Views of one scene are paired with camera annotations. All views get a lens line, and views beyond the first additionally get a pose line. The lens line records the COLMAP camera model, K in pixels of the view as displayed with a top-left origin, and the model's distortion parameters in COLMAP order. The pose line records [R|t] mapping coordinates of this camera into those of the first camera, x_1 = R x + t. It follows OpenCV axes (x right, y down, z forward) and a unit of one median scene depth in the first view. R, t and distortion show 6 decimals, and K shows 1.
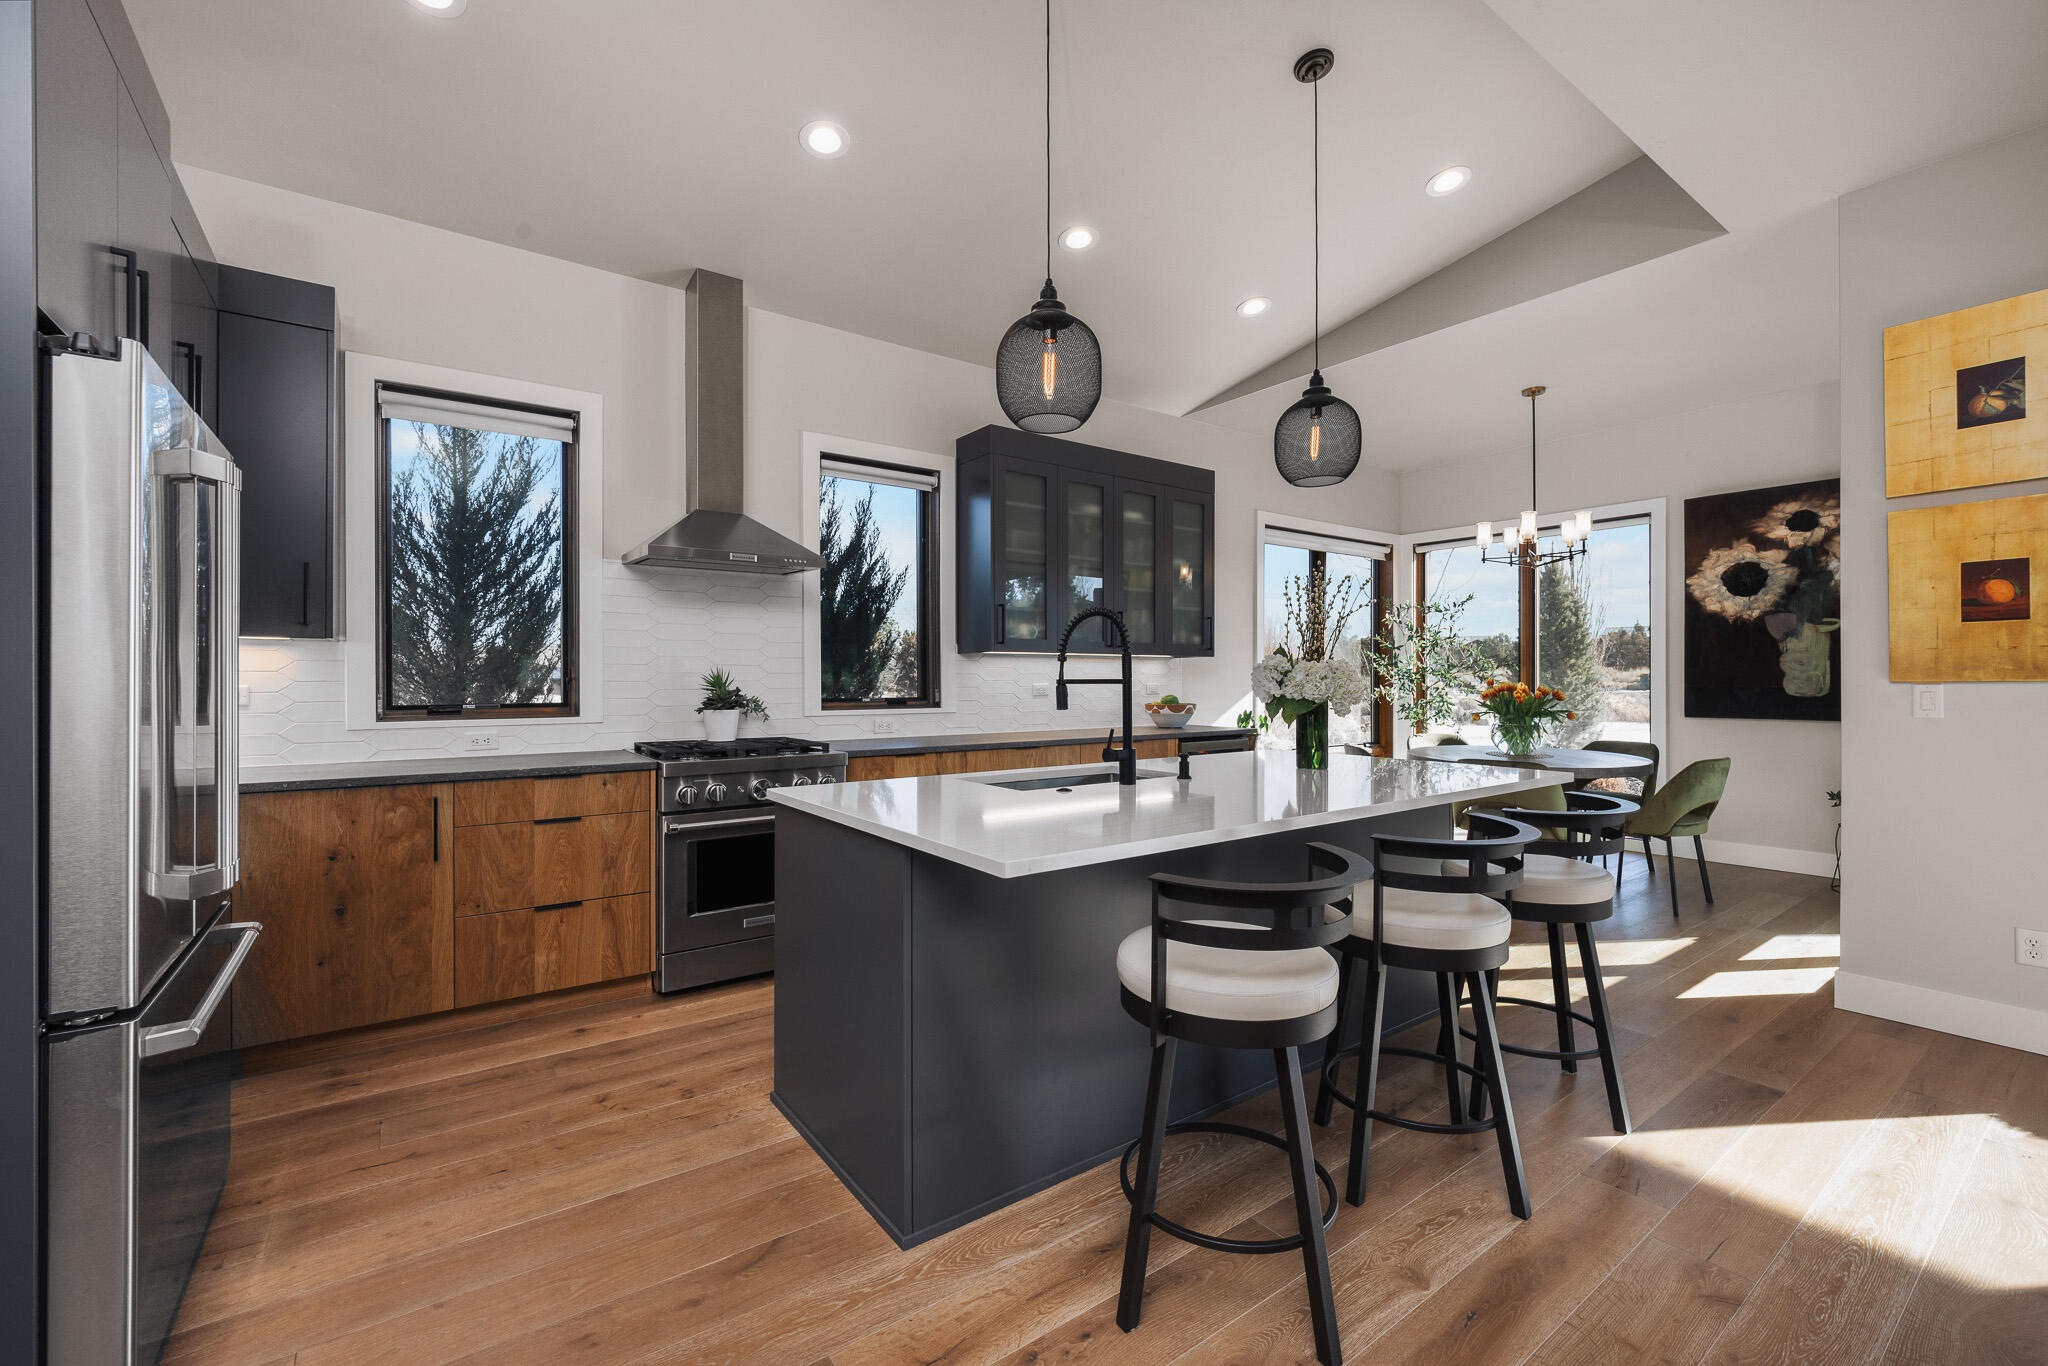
lens RADIAL K [[853.6, 0, 1022.3], [0, 853.6, 679.7], [0, 0, 1]] dist [0.003318, 0.000476]
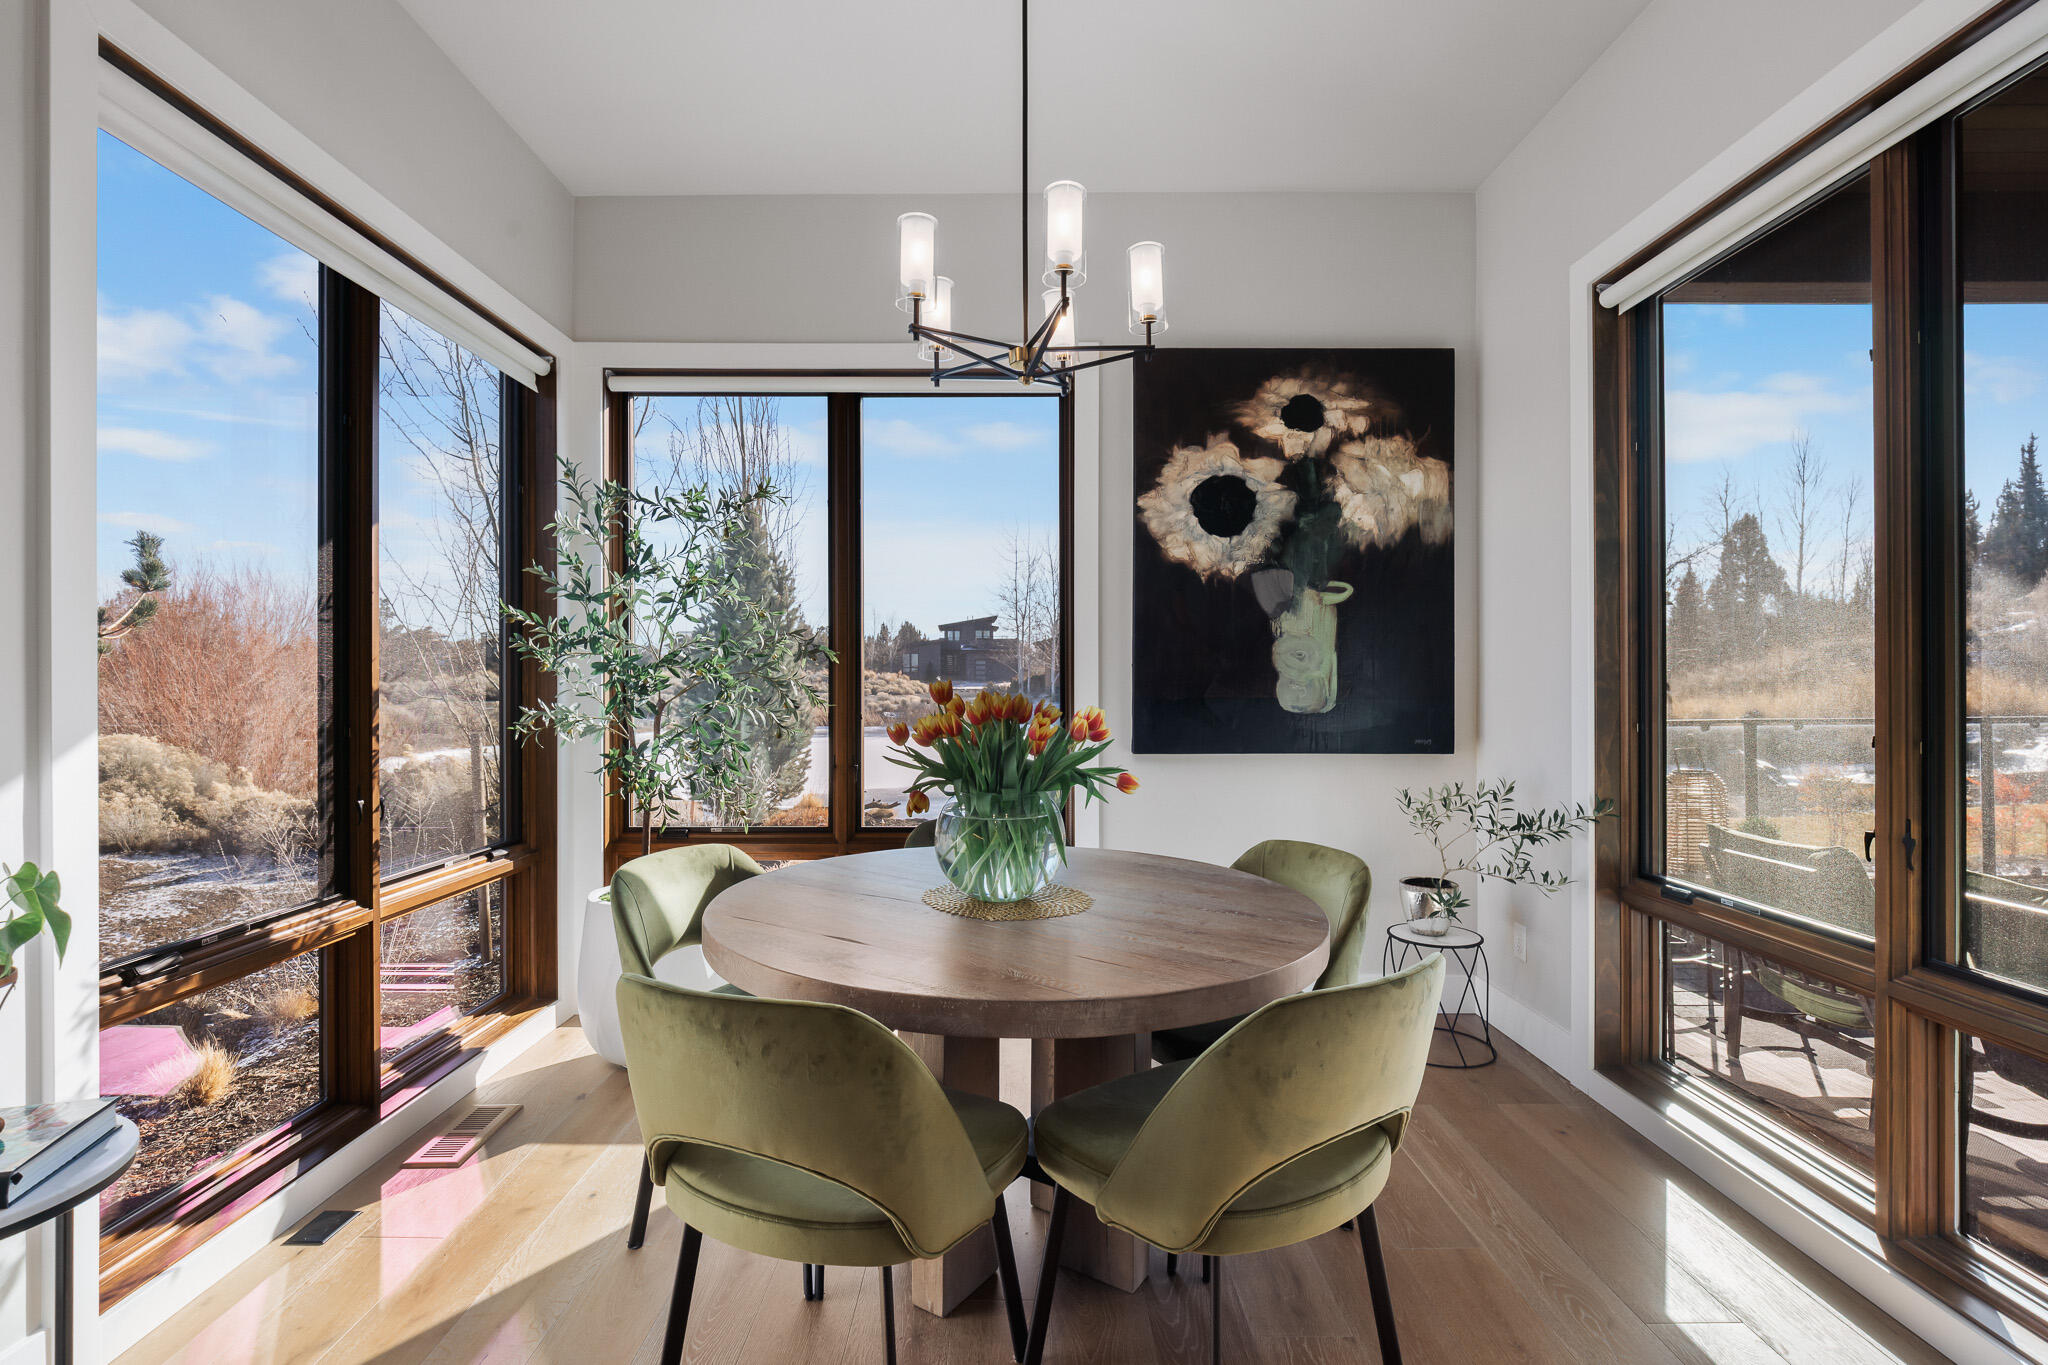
lens RADIAL K [[973.5, 0, 1024.4], [0, 973.5, 683.6], [0, 0, 1]] dist [0.001562, 0.000297]
pose [[0.586648, 0.001321, 0.809841, 0.253426], [-0.002409, 0.999997, 0.000114, -0.000488], [-0.809839, -0.002018, 0.586649, 0.740105]]
